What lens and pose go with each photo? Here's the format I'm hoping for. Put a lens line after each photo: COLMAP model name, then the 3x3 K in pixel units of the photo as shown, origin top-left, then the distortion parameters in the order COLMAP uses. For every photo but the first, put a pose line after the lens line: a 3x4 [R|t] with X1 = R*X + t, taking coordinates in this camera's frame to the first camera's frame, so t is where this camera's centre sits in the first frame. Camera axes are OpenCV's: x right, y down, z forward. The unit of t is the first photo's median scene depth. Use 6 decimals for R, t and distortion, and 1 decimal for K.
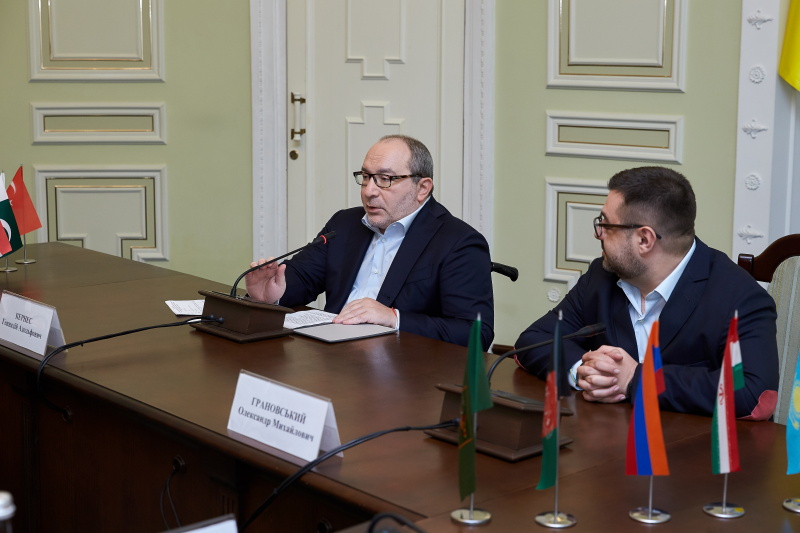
lens RADIAL K [[1330.6, 0, 400.5], [0, 1330.6, 259.0], [0, 0, 1]] dist [-0.021764, 0.000000]
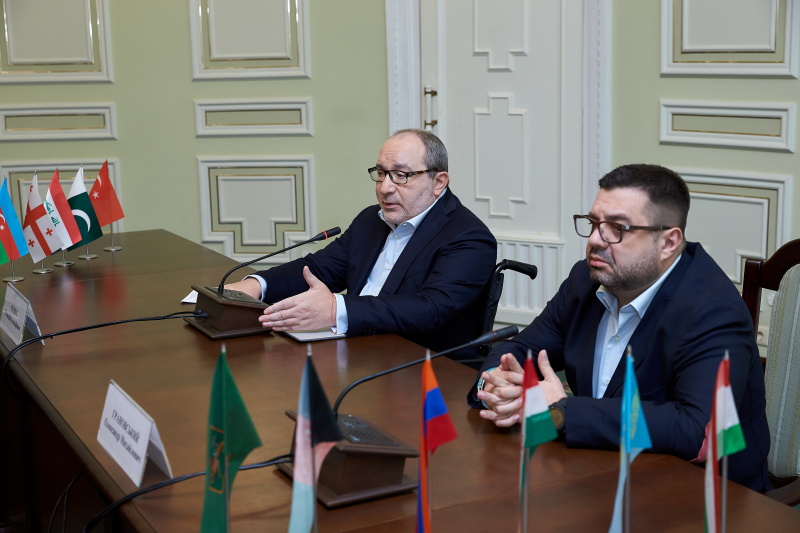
lens RADIAL K [[1156.6, 0, 397.6], [0, 1156.6, 273.1], [0, 0, 1]] dist [-0.018118, 0.000000]
pose [[0.970321, 0.018647, -0.241102, 0.131537], [-0.009306, 0.999163, 0.039826, -0.013927], [0.241643, -0.036401, 0.969682, 0.107129]]
